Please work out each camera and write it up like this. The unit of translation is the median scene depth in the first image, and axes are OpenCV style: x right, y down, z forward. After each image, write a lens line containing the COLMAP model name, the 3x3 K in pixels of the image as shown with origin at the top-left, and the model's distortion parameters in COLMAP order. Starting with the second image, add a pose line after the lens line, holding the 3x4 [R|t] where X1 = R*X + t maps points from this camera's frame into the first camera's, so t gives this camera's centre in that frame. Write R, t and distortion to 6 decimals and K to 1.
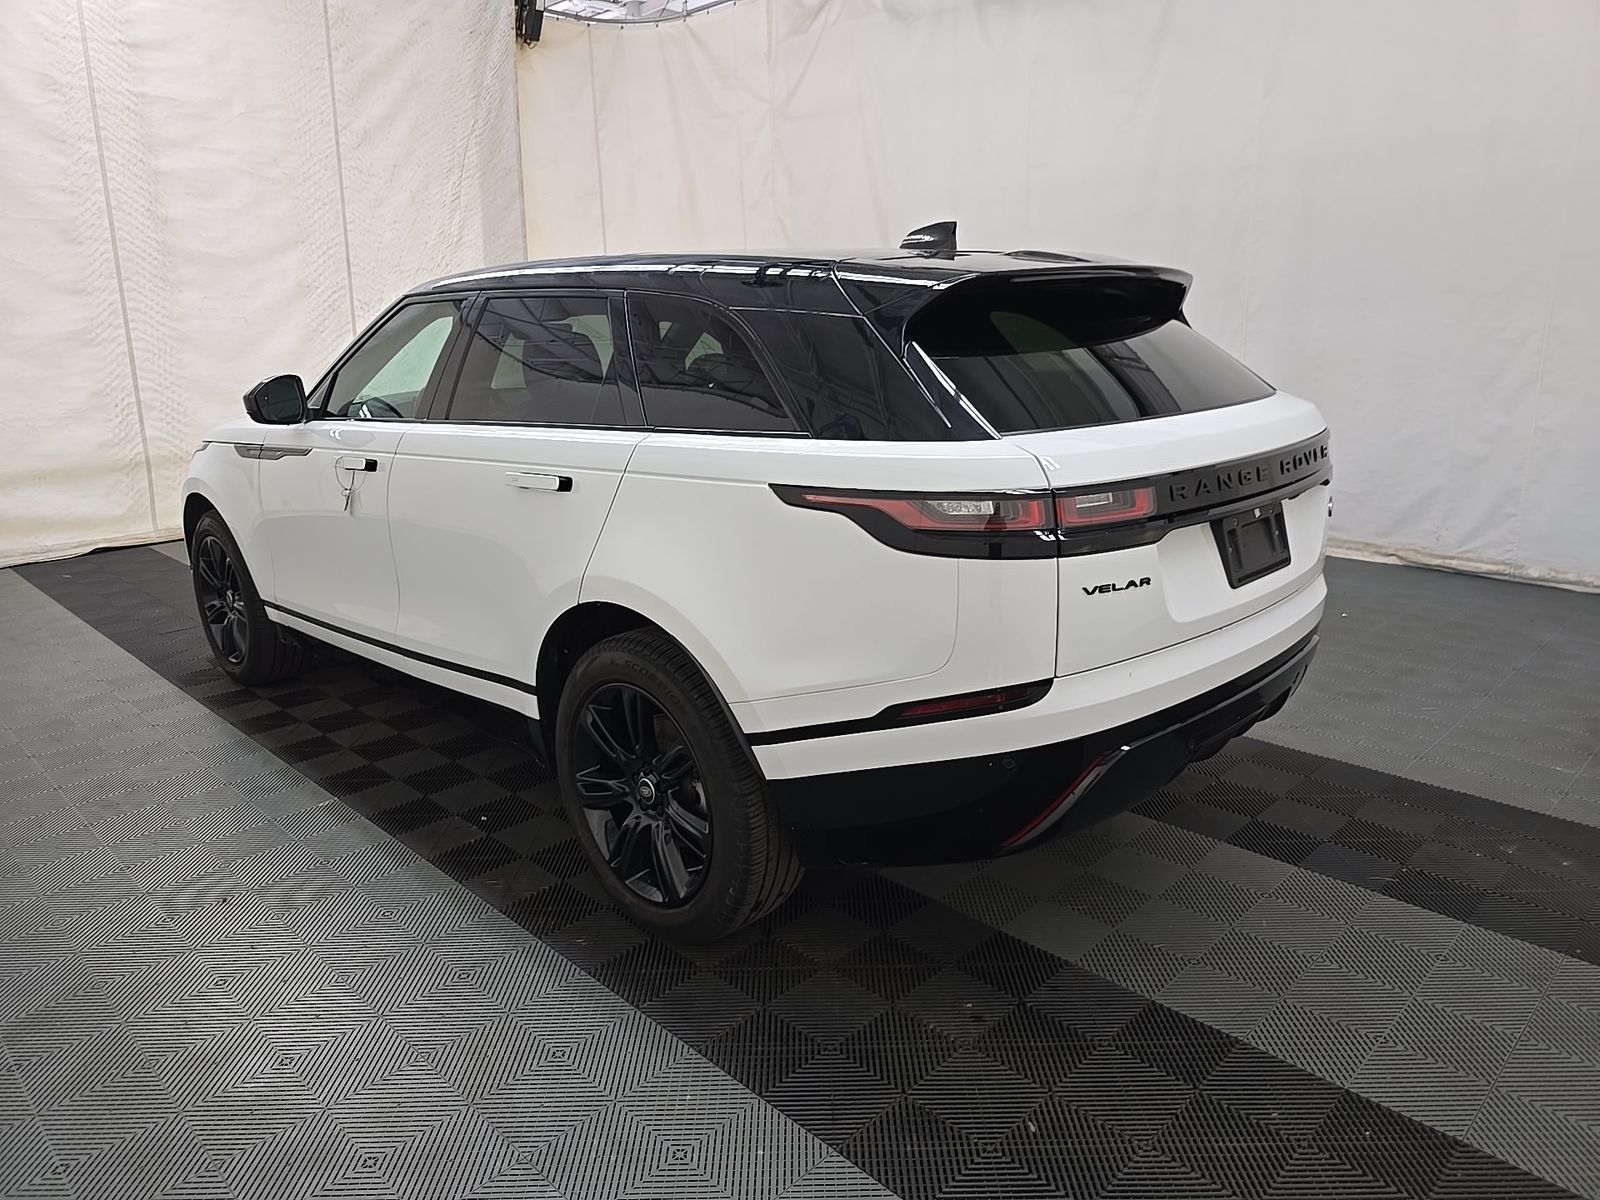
lens RADIAL K [[1091.7, 0, 800.0], [0, 1091.7, 600.0], [0, 0, 1]] dist [0.038429, -0.032215]
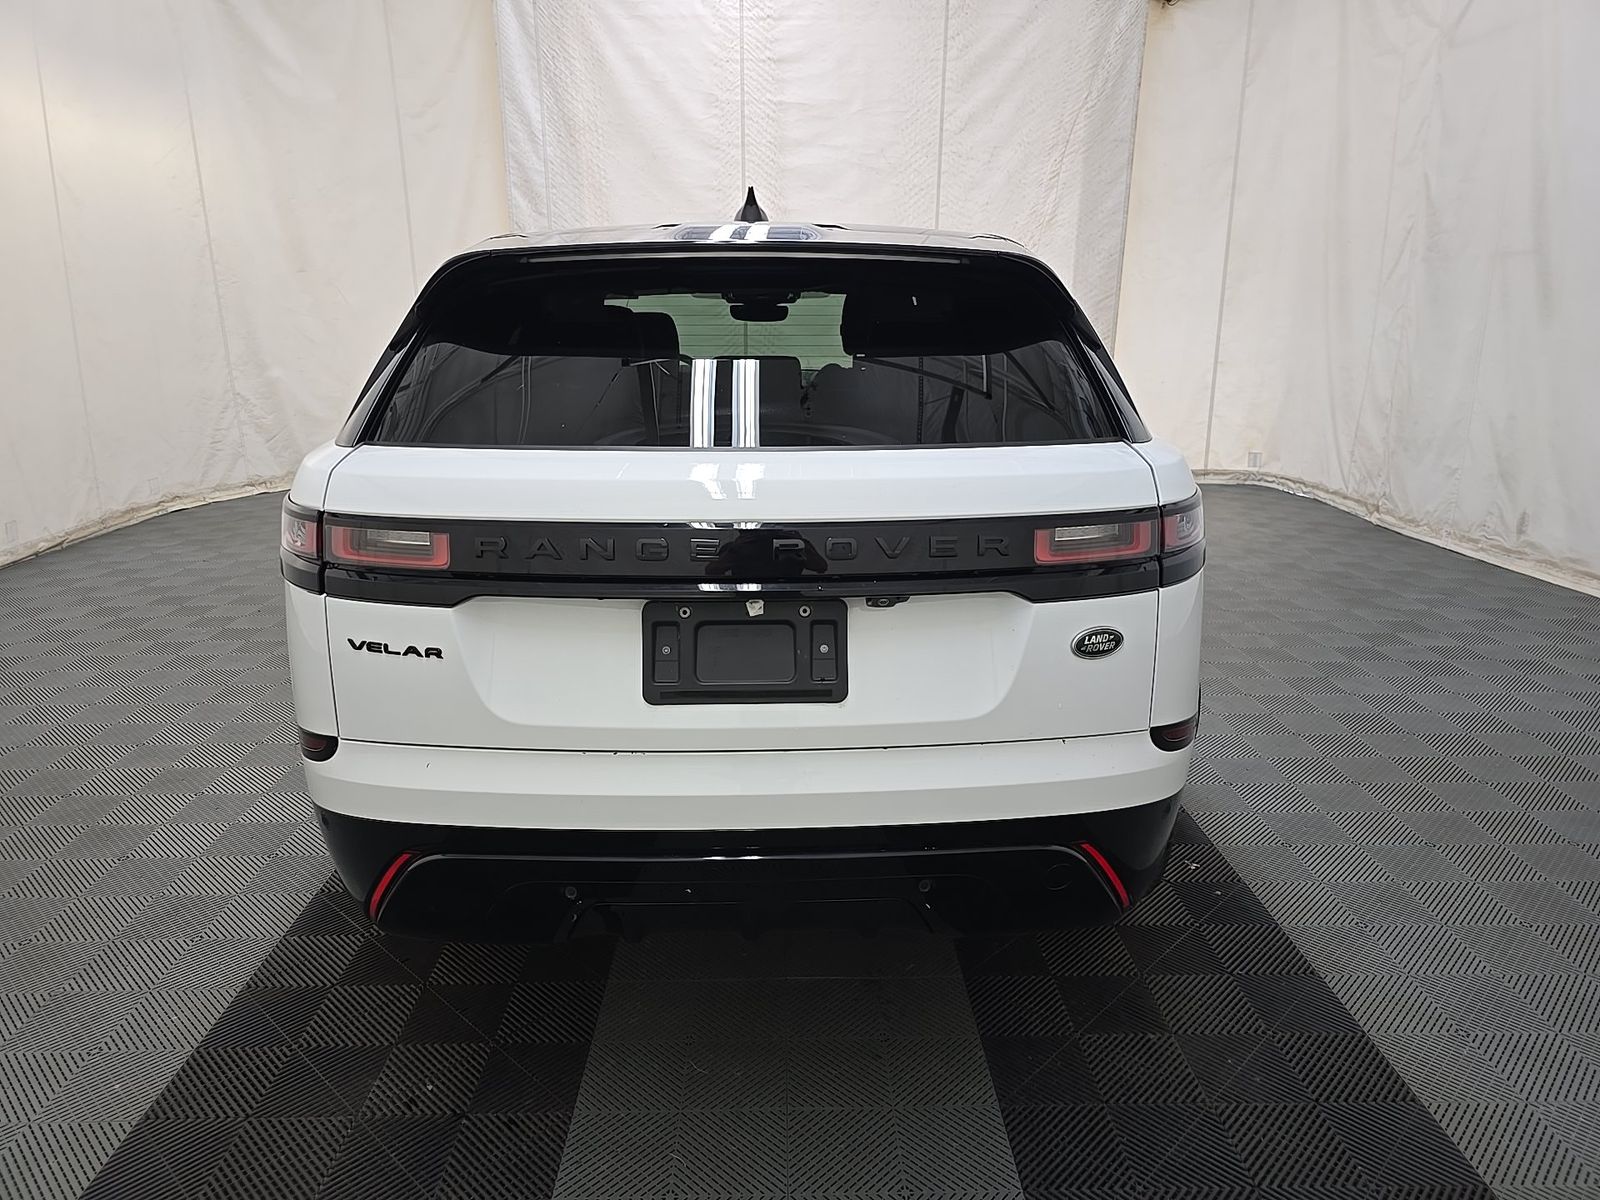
lens RADIAL K [[1091.7, 0, 800.0], [0, 1091.7, 600.0], [0, 0, 1]] dist [0.038429, -0.032215]
pose [[0.723921, 0.202414, -0.659520, 0.284623], [-0.190618, 0.977459, 0.090763, -0.048938], [0.663026, 0.060011, 0.746187, 0.166711]]
